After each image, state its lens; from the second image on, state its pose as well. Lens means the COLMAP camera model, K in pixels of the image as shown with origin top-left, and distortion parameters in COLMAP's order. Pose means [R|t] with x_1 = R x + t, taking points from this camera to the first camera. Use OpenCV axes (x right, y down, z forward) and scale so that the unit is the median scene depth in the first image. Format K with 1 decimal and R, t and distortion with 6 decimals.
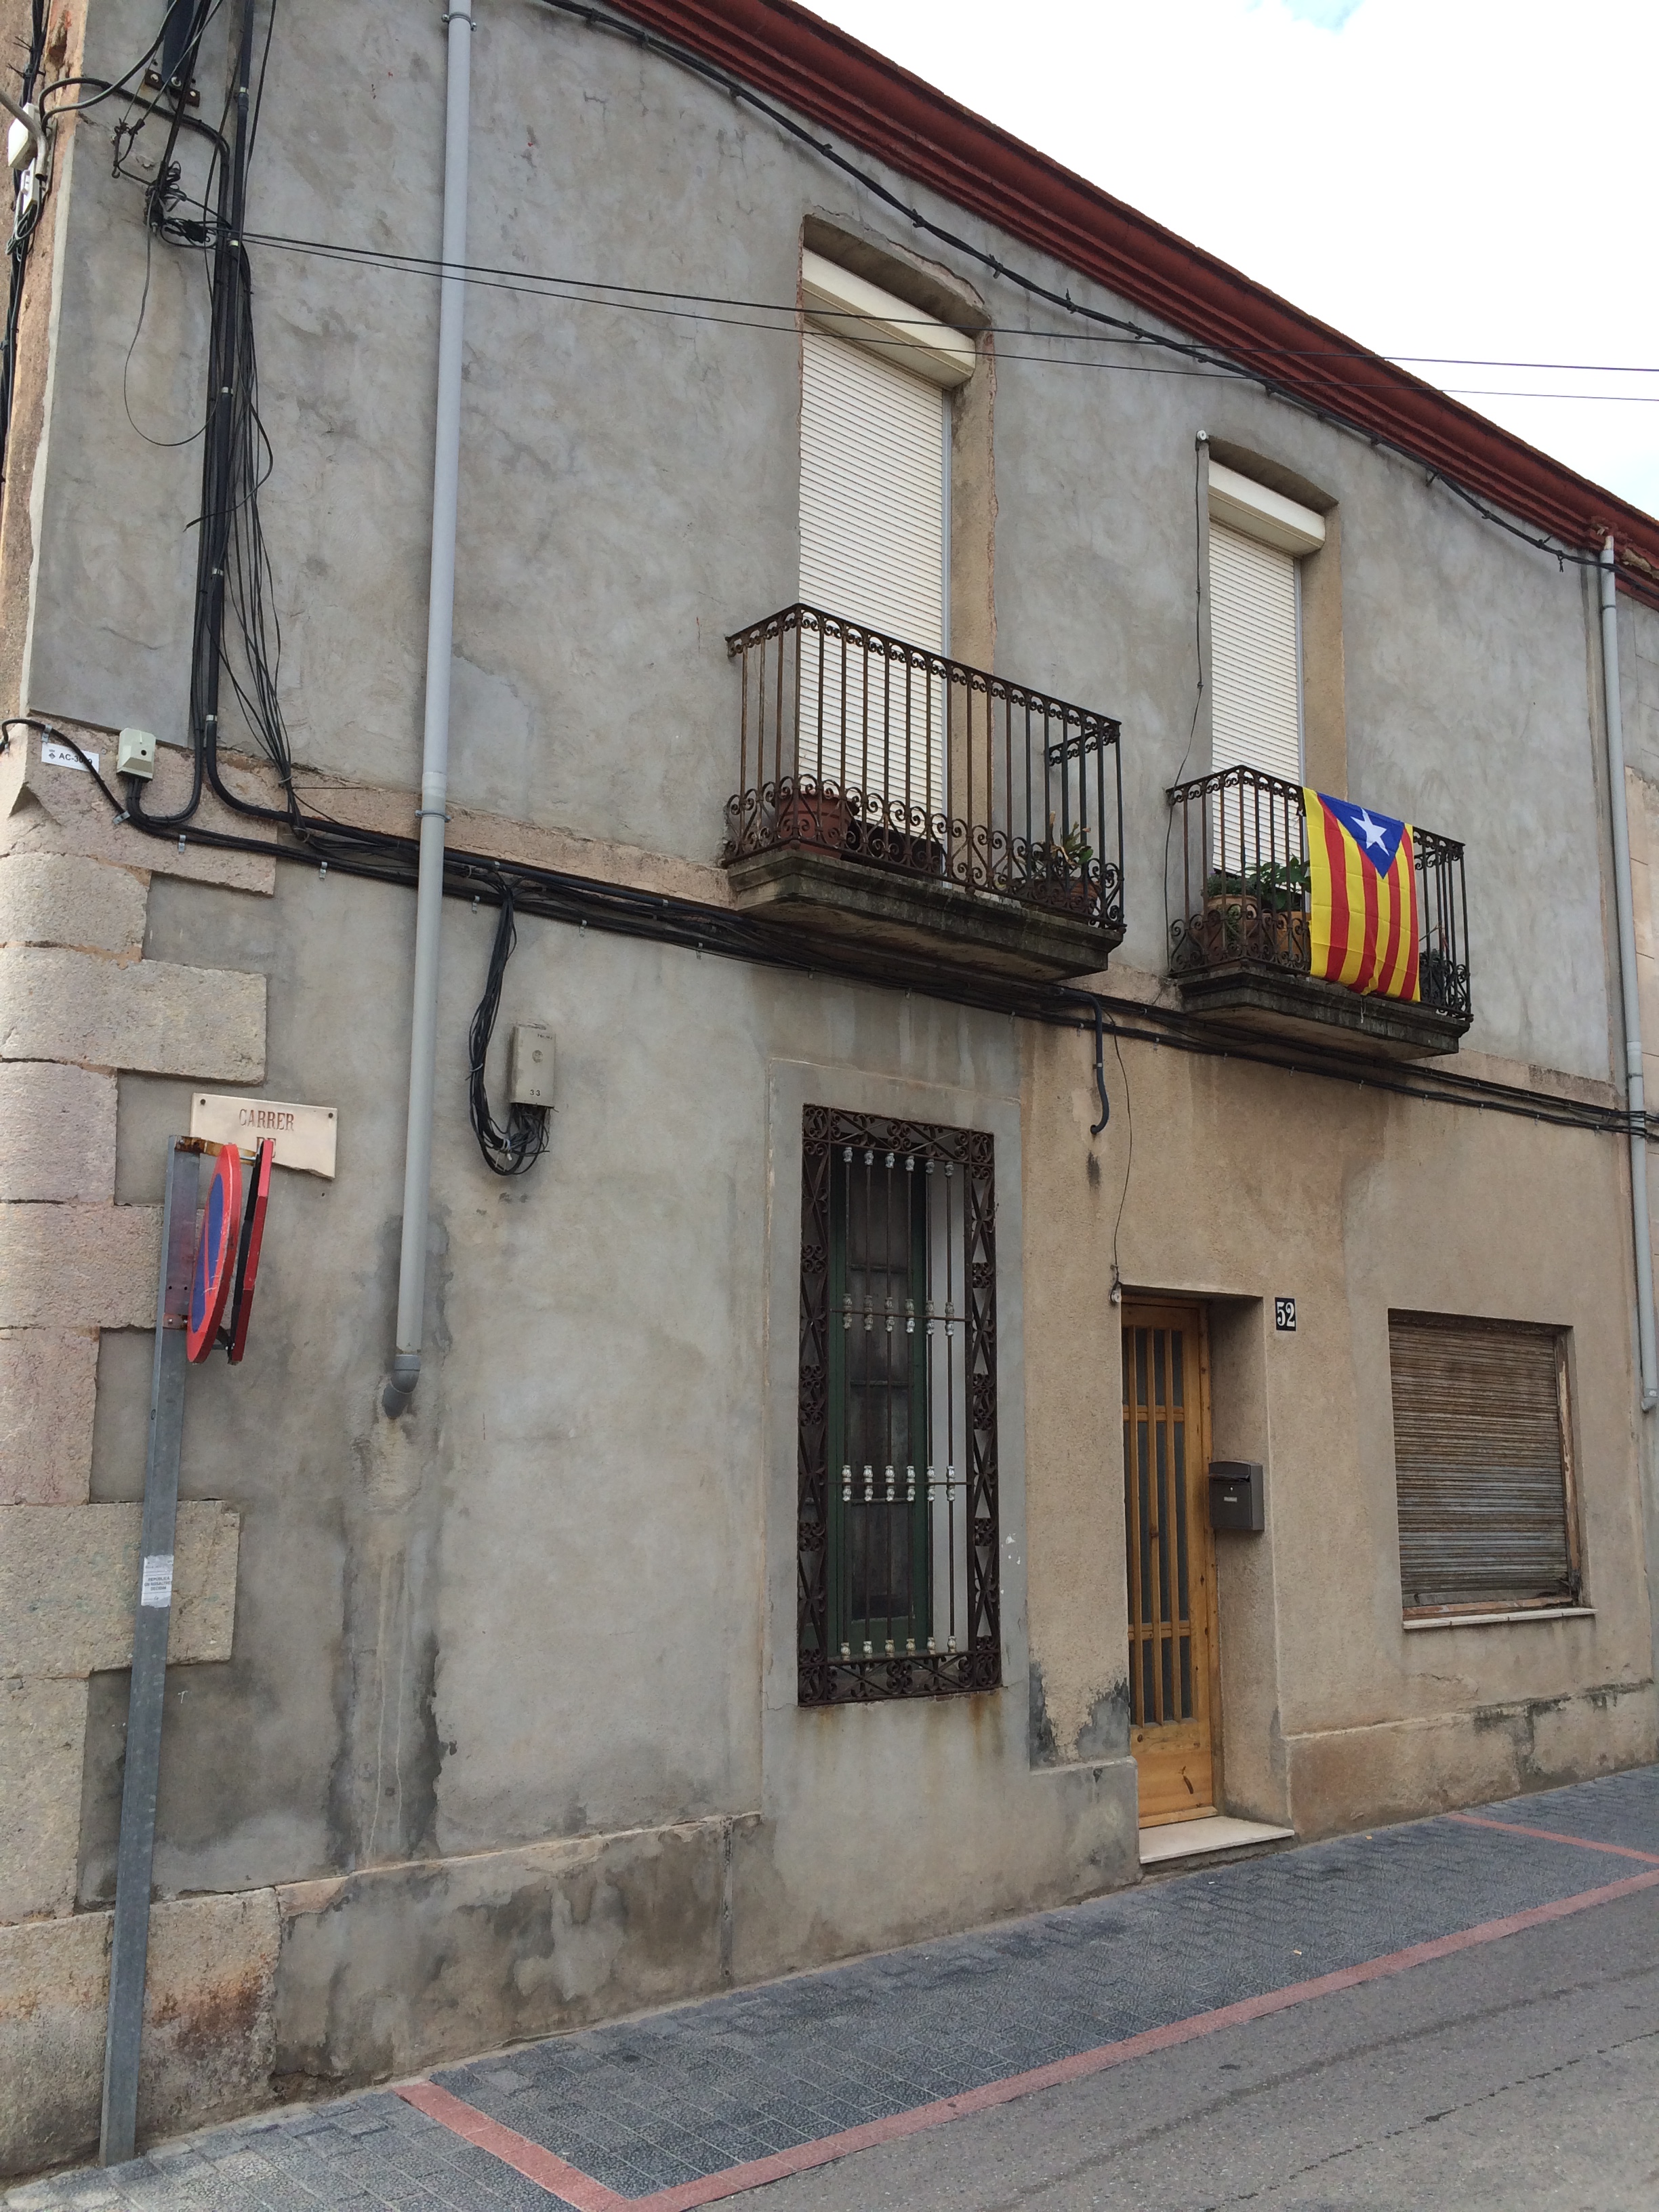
lens RADIAL K [[1879.2, 0, 831.0], [0, 1879.2, 1083.9], [0, 0, 1]] dist [0.095932, -0.113052]
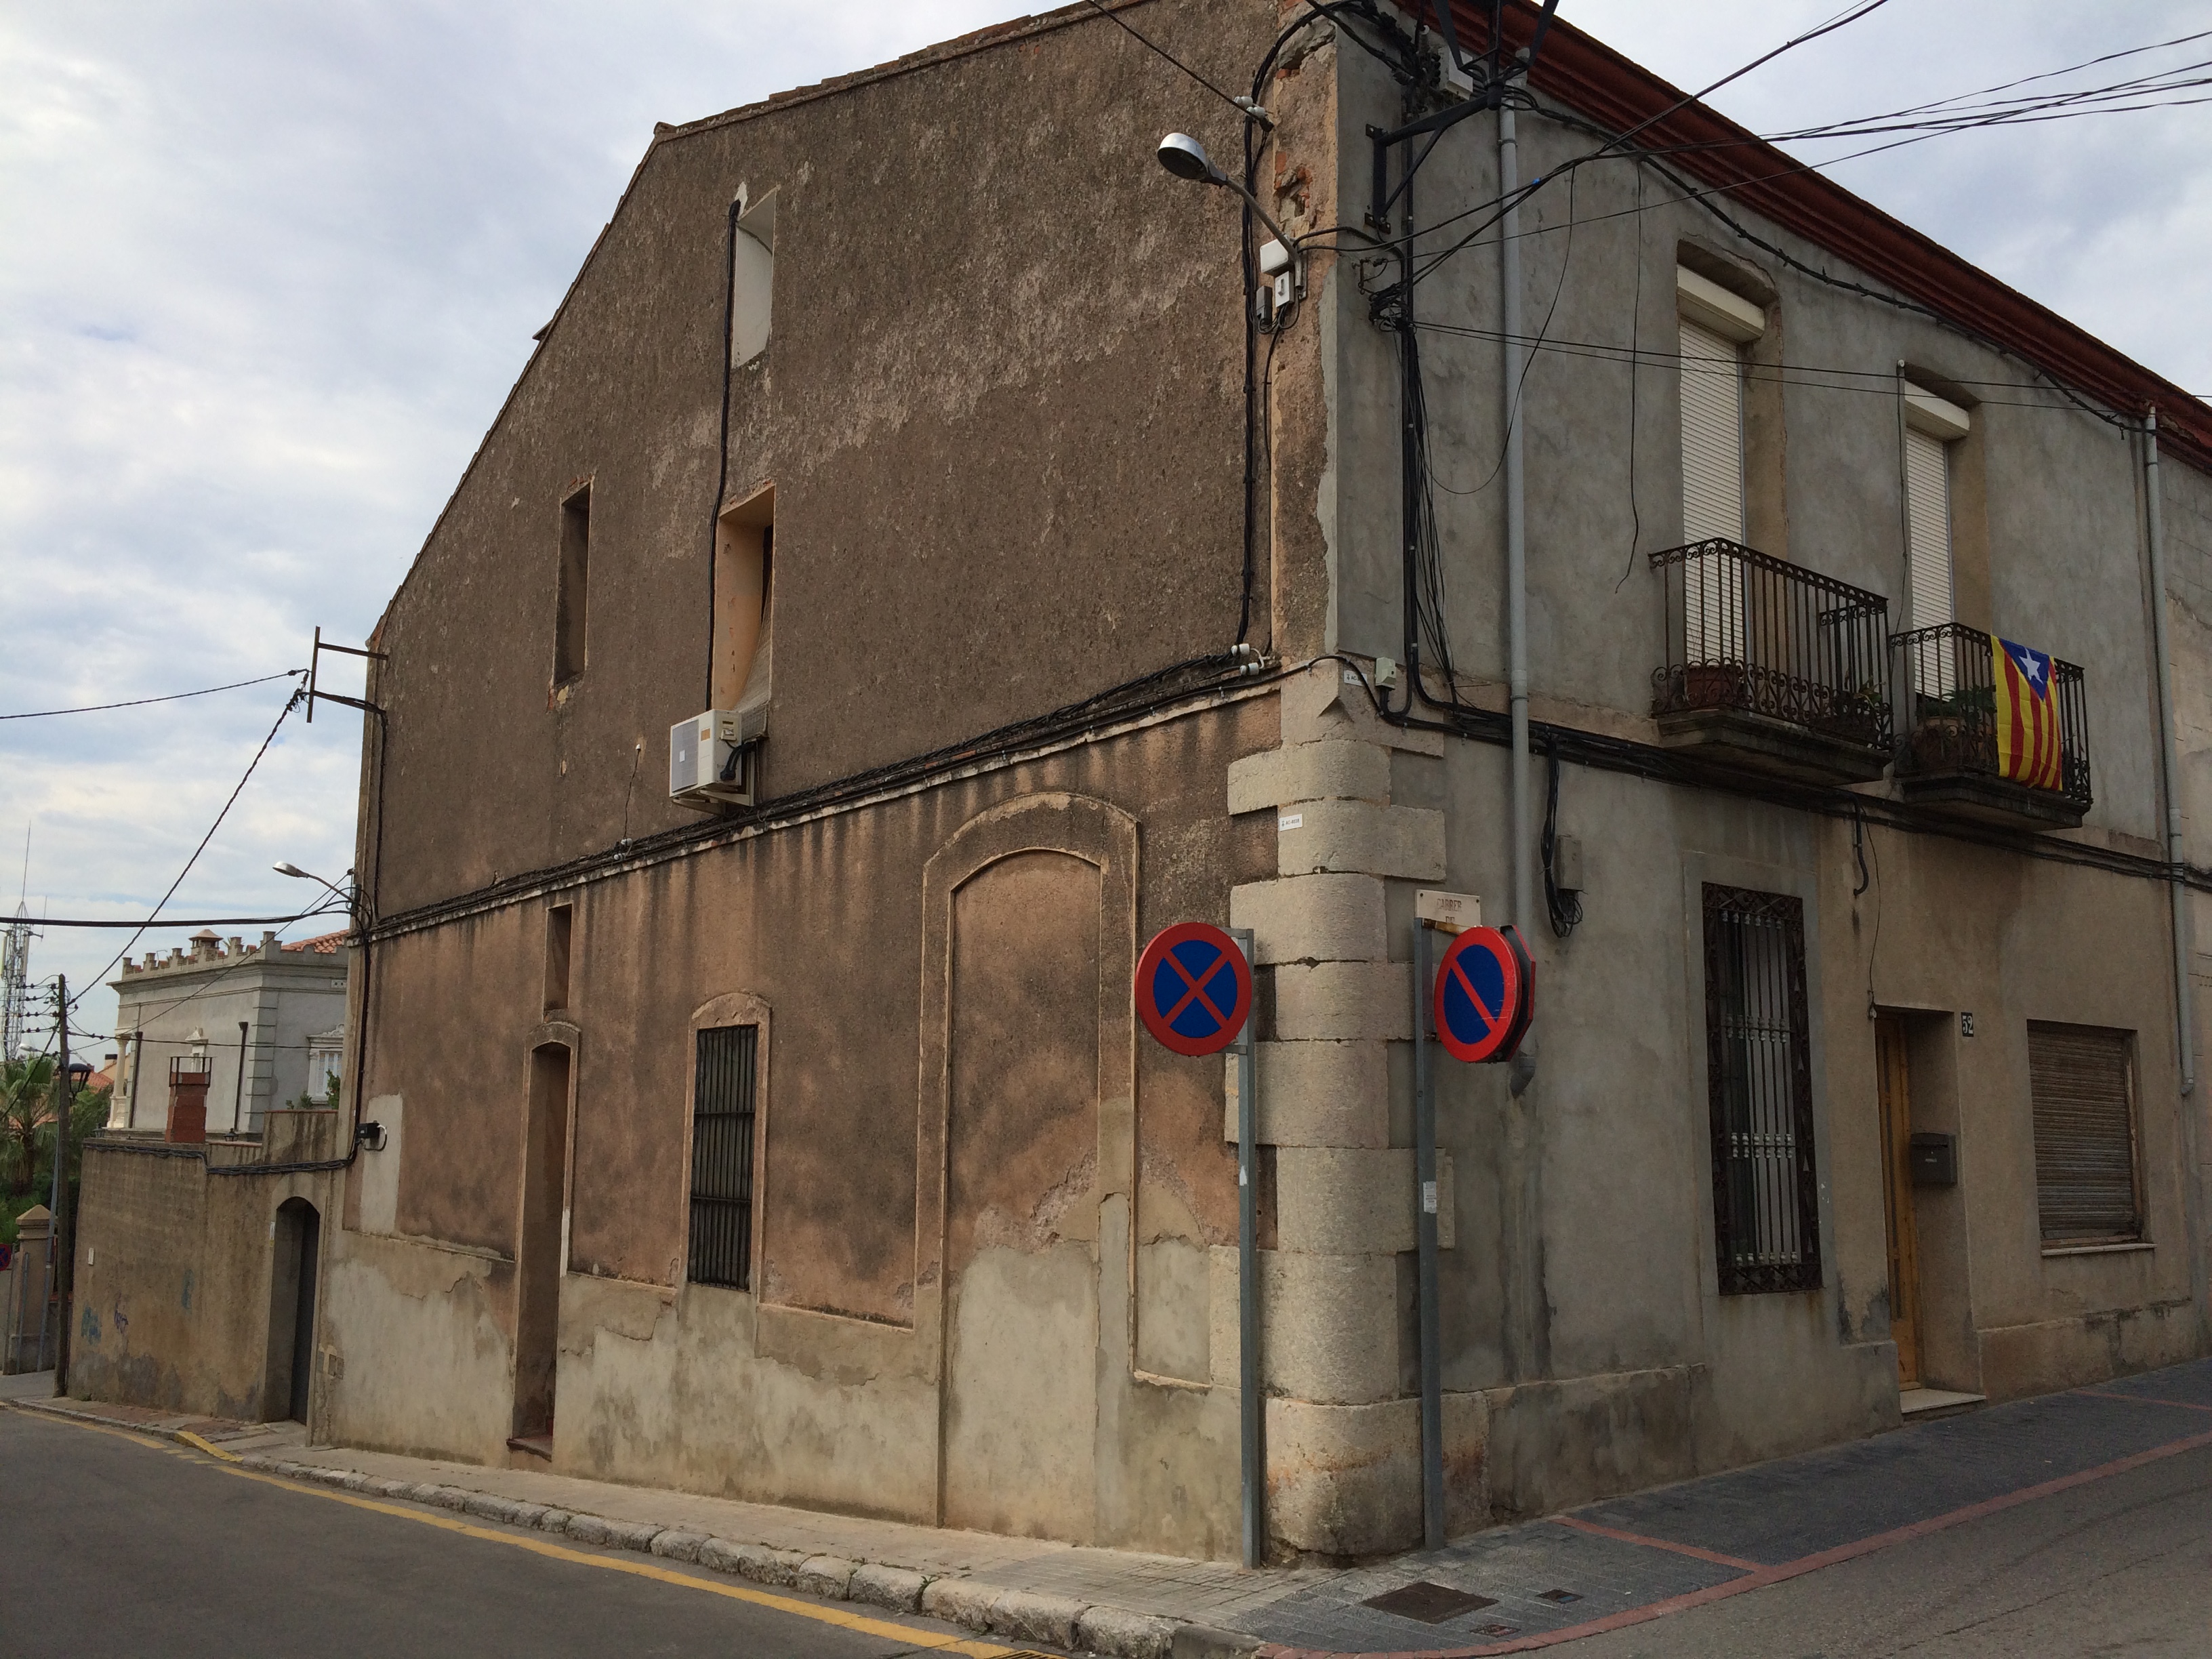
lens RADIAL K [[1894.6, 0, 1106.0], [0, 1894.6, 829.5], [0, 0, 1]] dist [0.116419, -0.144791]
pose [[0.999818, 0.000229, 0.019073, -0.465823], [-0.000830, 0.999503, 0.031514, -0.070021], [-0.019057, -0.031524, 0.999321, -0.418173]]
